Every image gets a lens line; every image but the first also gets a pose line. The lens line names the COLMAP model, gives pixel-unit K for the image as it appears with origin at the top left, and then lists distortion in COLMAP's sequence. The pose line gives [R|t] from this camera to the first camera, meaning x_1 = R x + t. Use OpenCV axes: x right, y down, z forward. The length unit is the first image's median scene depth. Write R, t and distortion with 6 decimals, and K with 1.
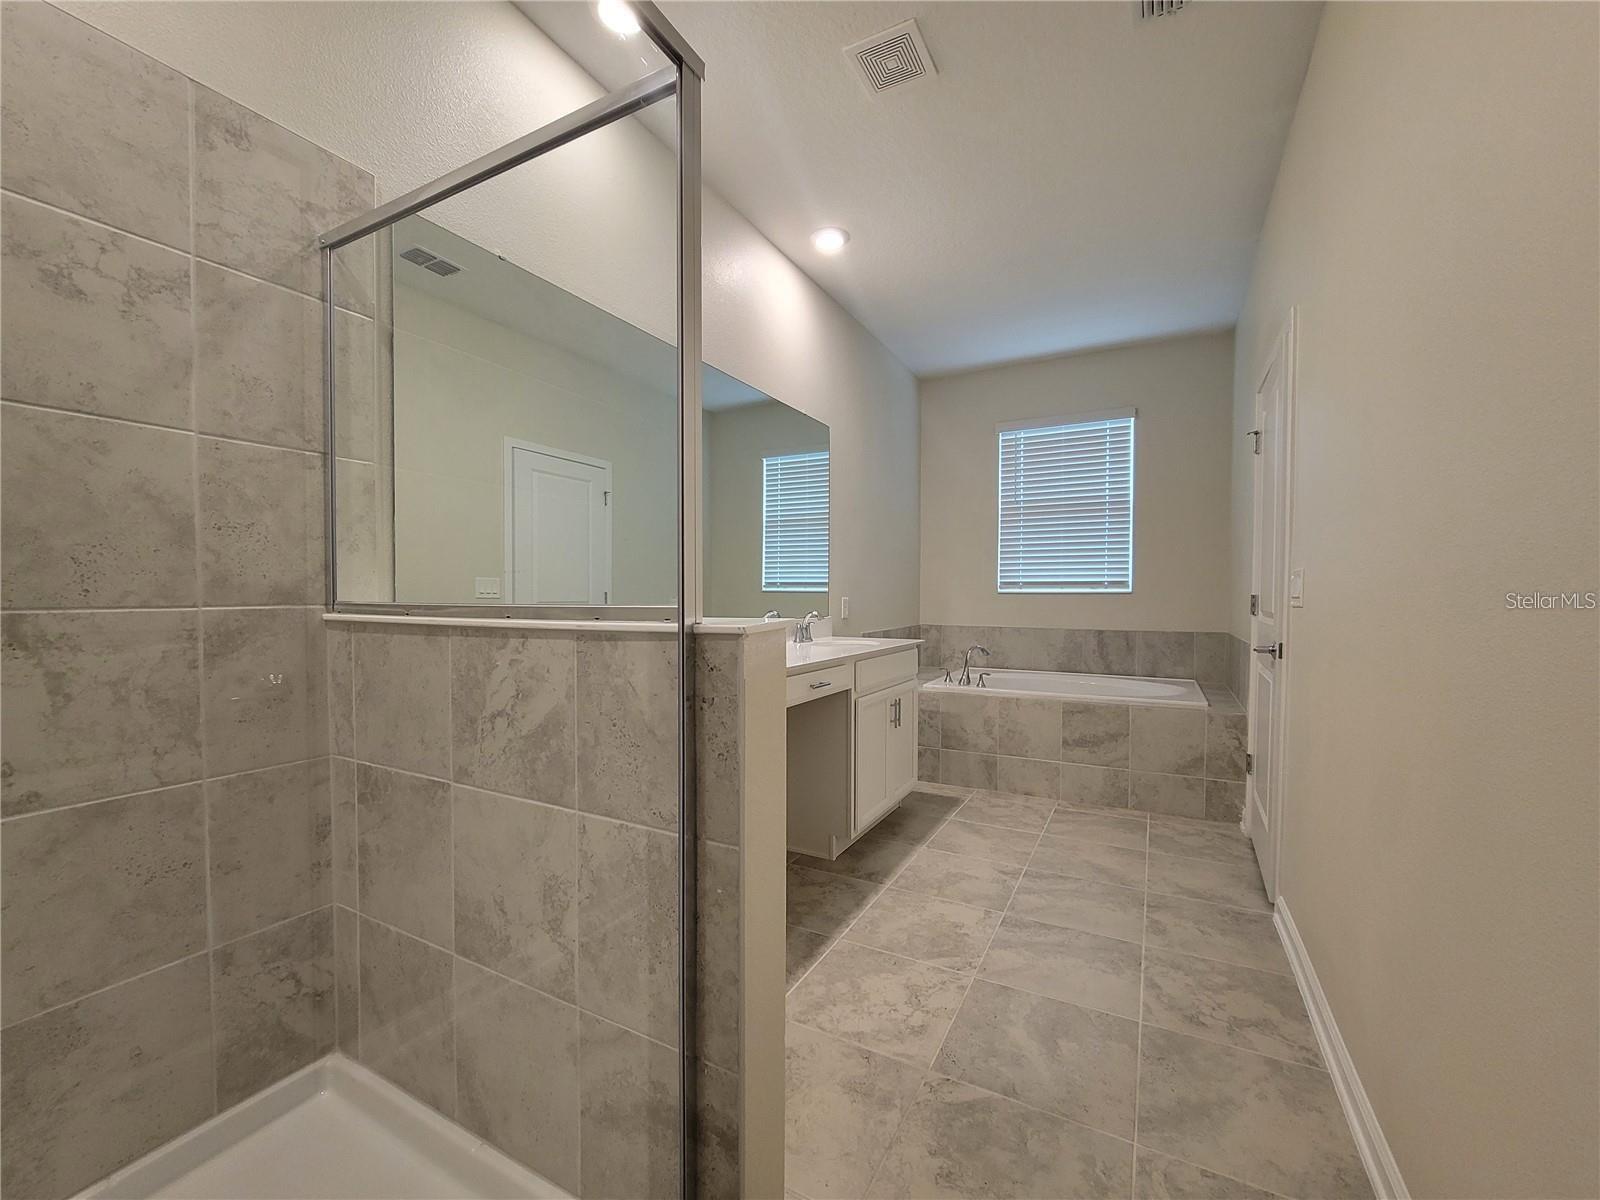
lens RADIAL K [[659.5, 0, 798.9], [0, 659.5, 611.0], [0, 0, 1]] dist [-0.009957, 0.003594]
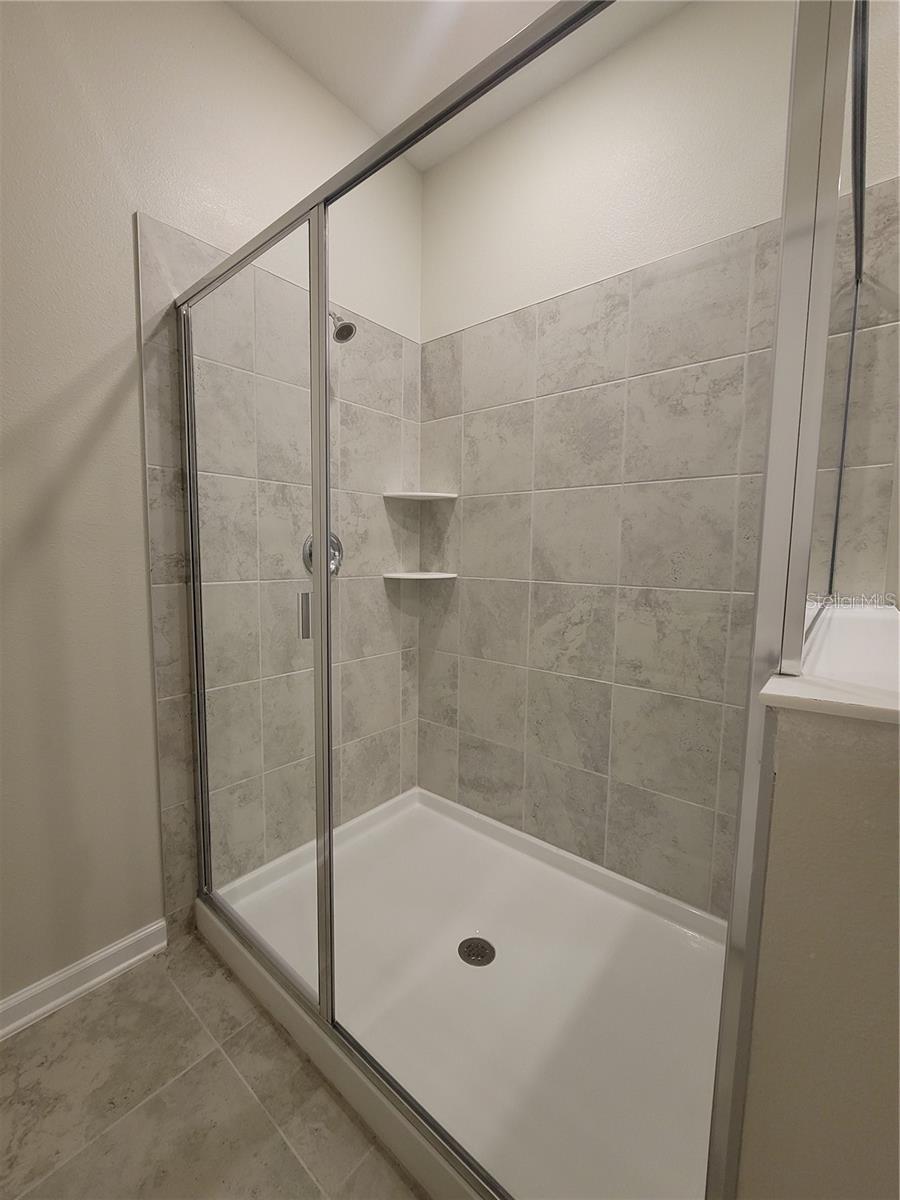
lens RADIAL K [[505.1, 0, 447.9], [0, 505.1, 596.9], [0, 0, 1]] dist [-0.016040, 0.007781]
pose [[-0.208738, 0.087638, -0.974037, 0.301942], [-0.037725, 0.994514, 0.097565, -0.069757], [0.977244, 0.057111, -0.204287, 0.510084]]
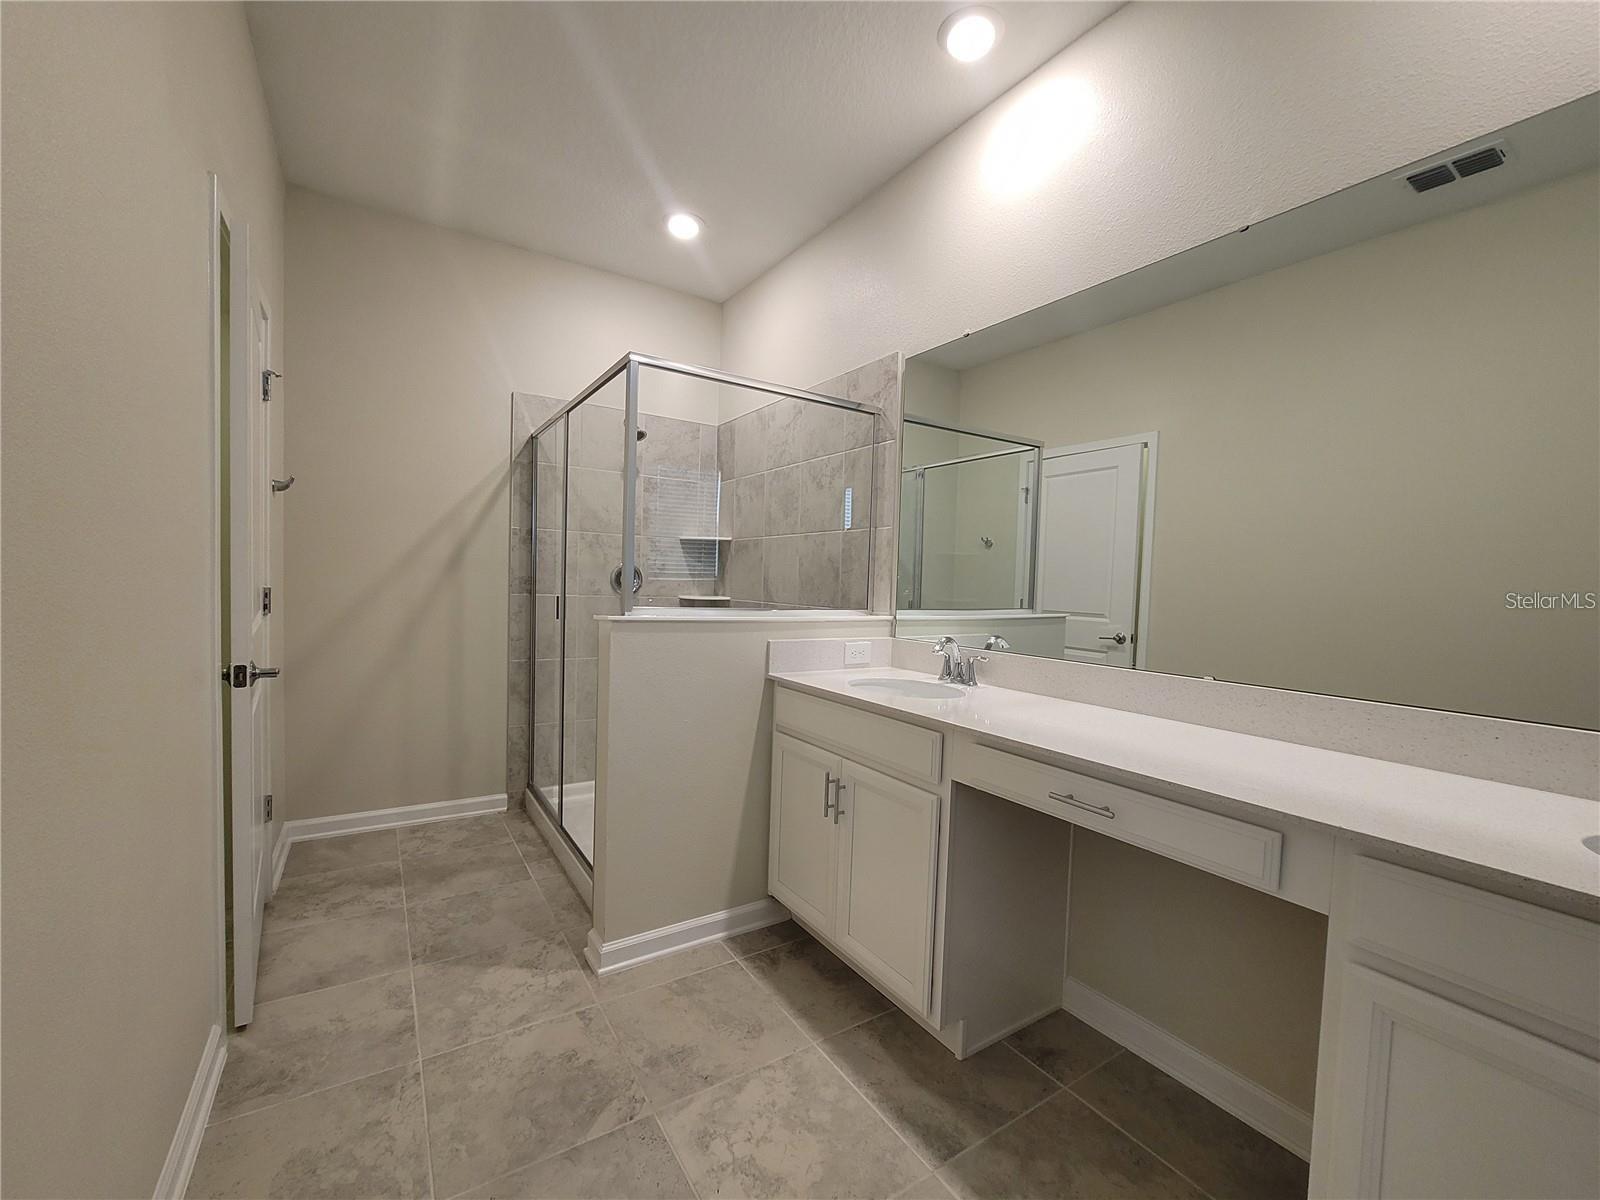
lens RADIAL K [[659.5, 0, 798.9], [0, 659.5, 611.0], [0, 0, 1]] dist [-0.009957, 0.003594]
pose [[-0.476939, 0.022854, -0.878639, 0.962938], [-0.055541, 0.996880, 0.056078, -0.097299], [0.877180, 0.075546, -0.474182, 1.658944]]
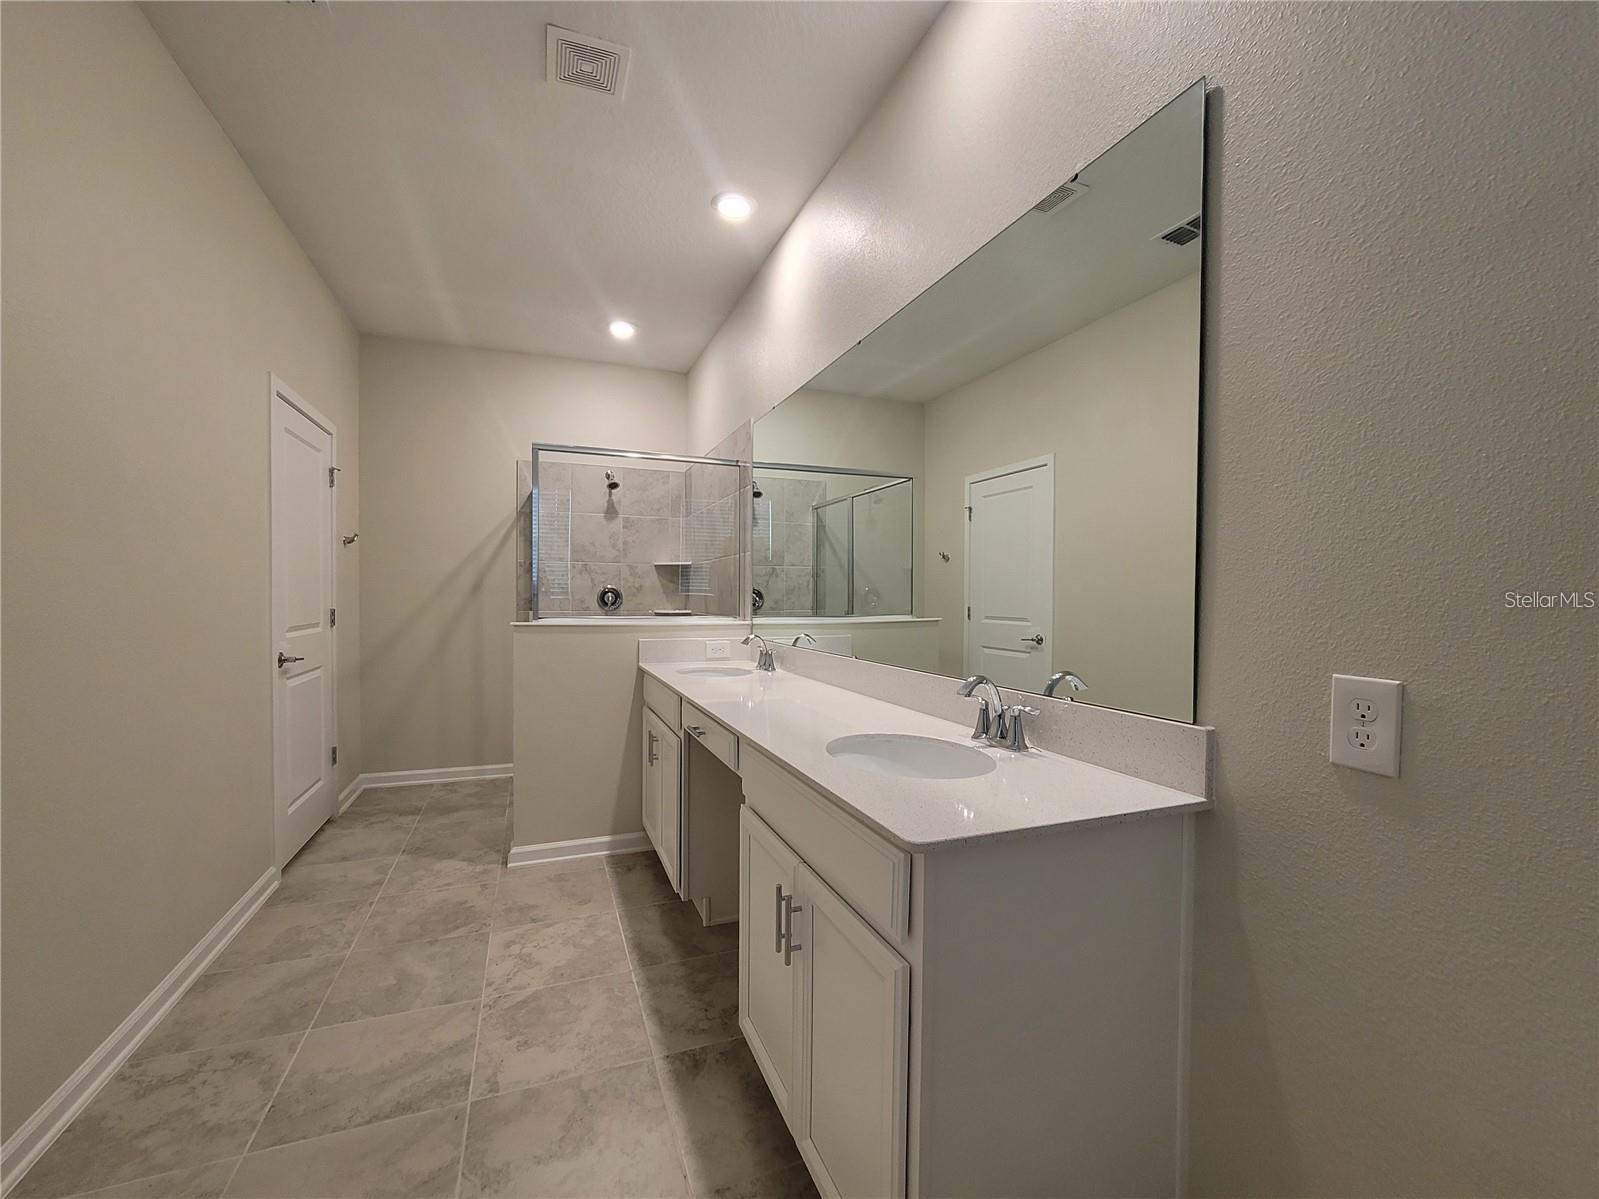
lens RADIAL K [[673.1, 0, 801.9], [0, 673.1, 609.5], [0, 0, 1]] dist [-0.016040, 0.007781]
pose [[-0.640383, 0.010835, -0.767979, 0.964644], [-0.026579, 0.998989, 0.036257, -0.126020], [0.767595, 0.043630, -0.639448, 2.634193]]
